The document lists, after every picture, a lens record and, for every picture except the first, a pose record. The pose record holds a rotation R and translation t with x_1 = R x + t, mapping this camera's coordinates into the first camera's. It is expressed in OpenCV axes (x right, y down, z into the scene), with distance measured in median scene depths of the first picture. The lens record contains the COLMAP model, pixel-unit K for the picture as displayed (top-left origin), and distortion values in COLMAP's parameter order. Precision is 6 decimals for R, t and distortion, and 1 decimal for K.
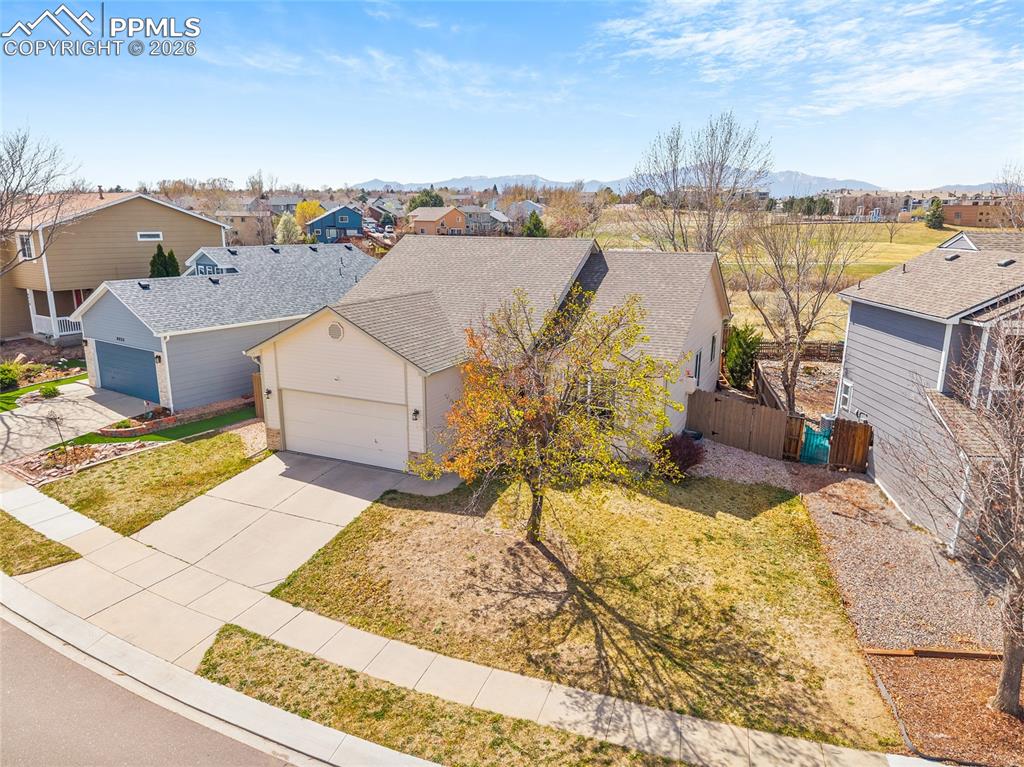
lens RADIAL K [[685.5, 0, 512.0], [0, 685.5, 383.5], [0, 0, 1]] dist [0.027113, -0.032789]
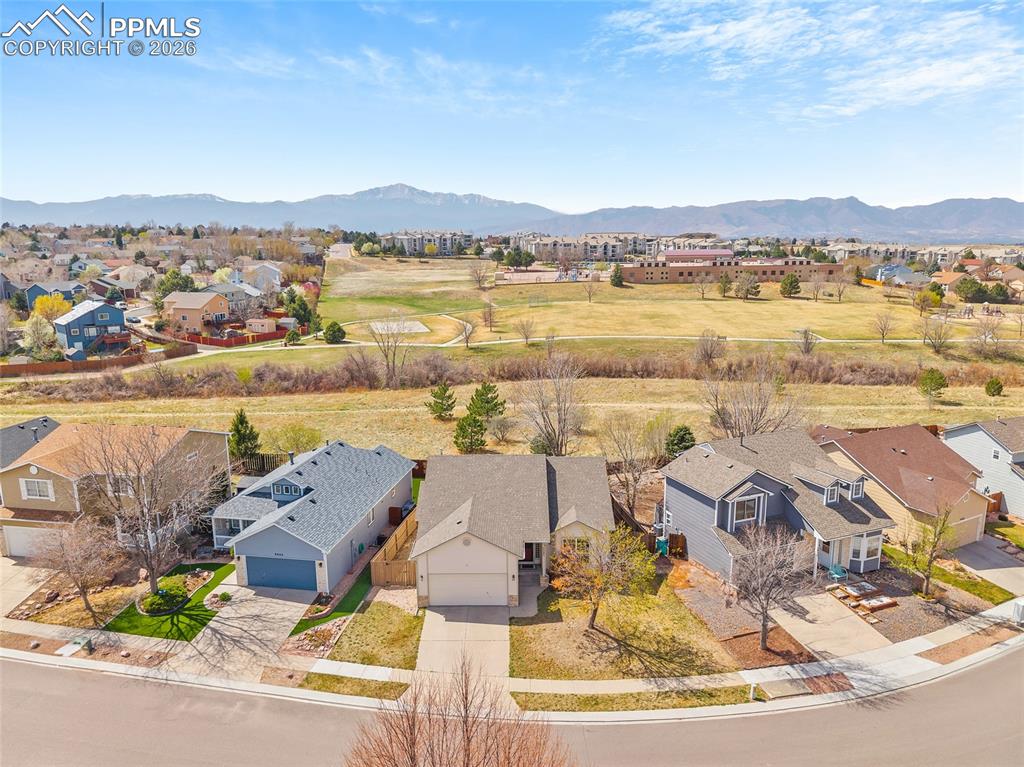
lens RADIAL K [[705.7, 0, 512.0], [0, 705.7, 383.5], [0, 0, 1]] dist [0.019084, -0.020646]
pose [[0.912553, -0.095717, 0.397600, -0.939345], [0.110432, 0.993782, -0.014218, -0.508717], [-0.393767, 0.056883, 0.917449, -0.992402]]
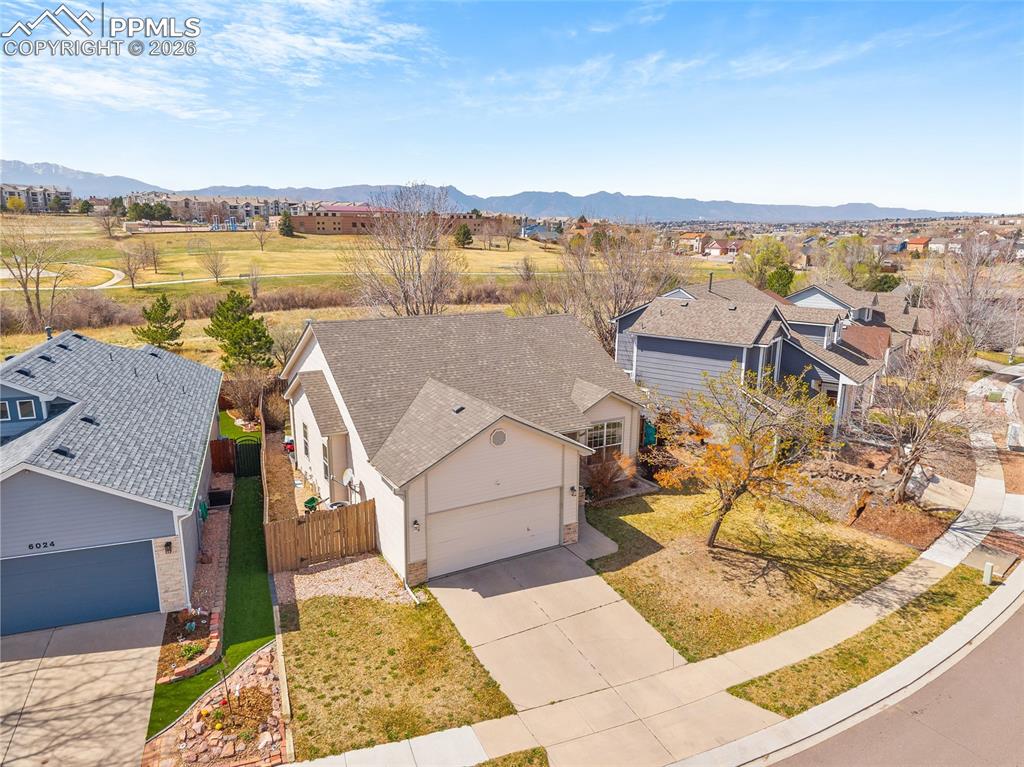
lens RADIAL K [[685.5, 0, 512.0], [0, 685.5, 383.5], [0, 0, 1]] dist [0.027113, -0.032789]
pose [[0.589178, -0.186967, 0.786074, -1.063488], [0.184735, 0.978262, 0.094216, -0.255985], [-0.786602, 0.089705, 0.610910, 0.369806]]
